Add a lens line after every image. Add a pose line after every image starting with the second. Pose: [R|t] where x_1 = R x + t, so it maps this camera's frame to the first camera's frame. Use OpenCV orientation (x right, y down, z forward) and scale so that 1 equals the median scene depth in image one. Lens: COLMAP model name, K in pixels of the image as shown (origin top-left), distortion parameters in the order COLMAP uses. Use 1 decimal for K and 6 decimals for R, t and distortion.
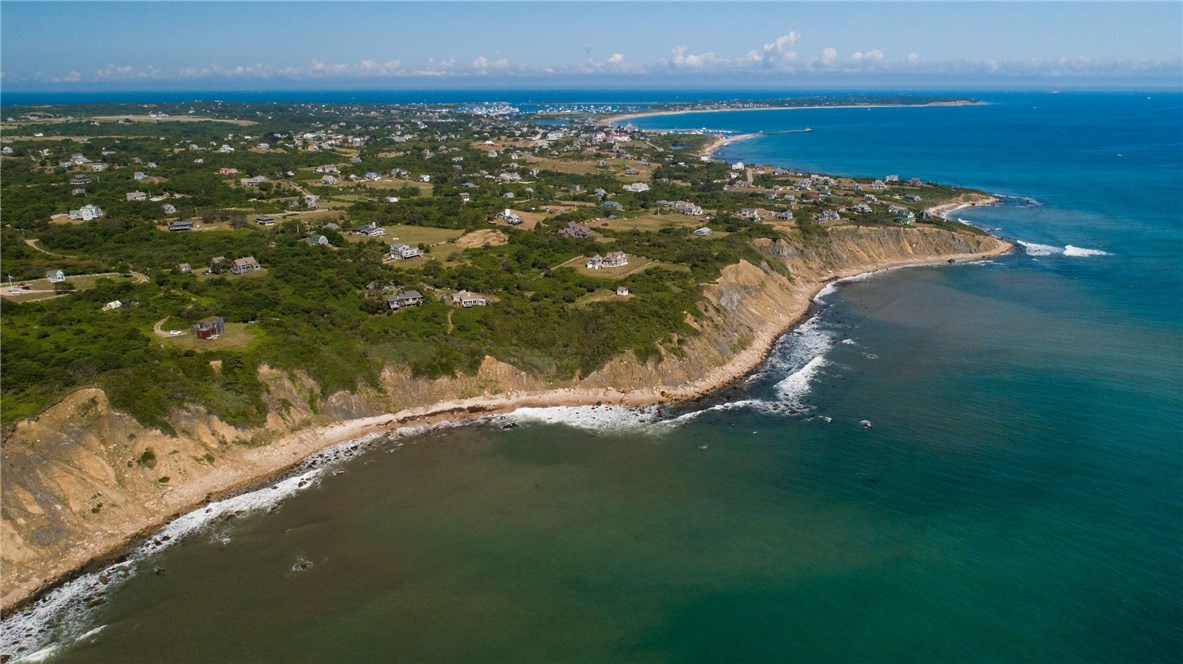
lens RADIAL K [[790.1, 0, 595.6], [0, 790.1, 335.4], [0, 0, 1]] dist [-0.015555, 0.005857]
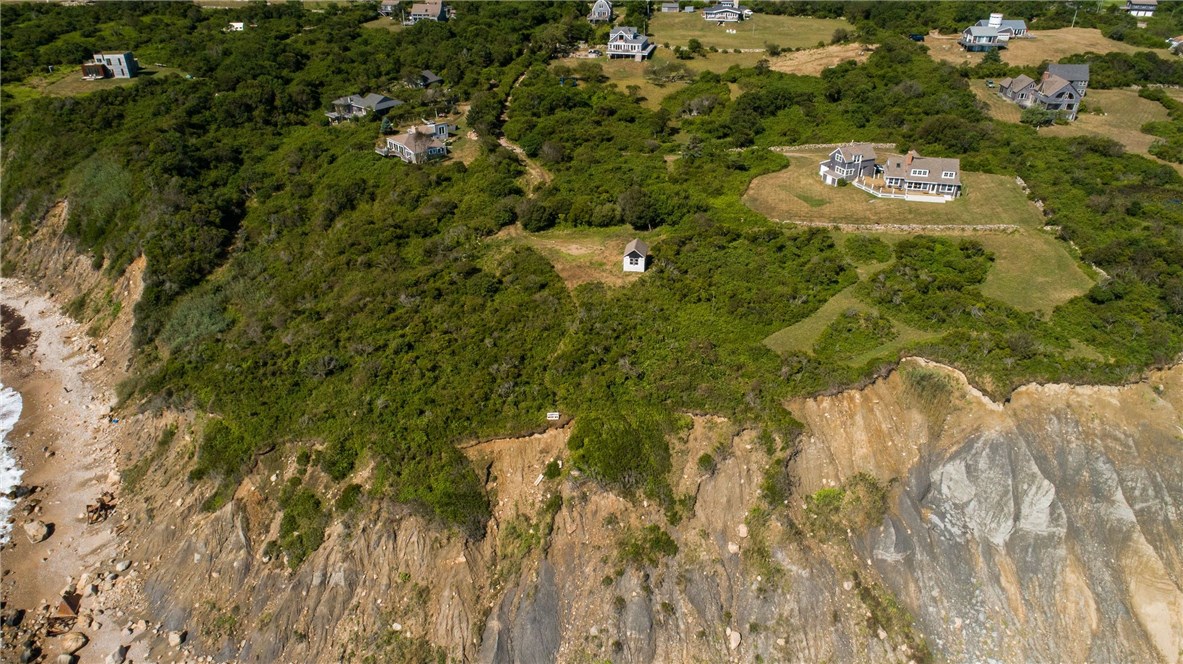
lens RADIAL K [[790.1, 0, 595.6], [0, 790.1, 335.4], [0, 0, 1]] dist [-0.015555, 0.005857]
pose [[0.431616, 0.452339, -0.780447, 0.295058], [-0.277359, 0.889821, 0.362342, -0.142306], [0.858359, 0.060072, 0.509521, 0.874545]]
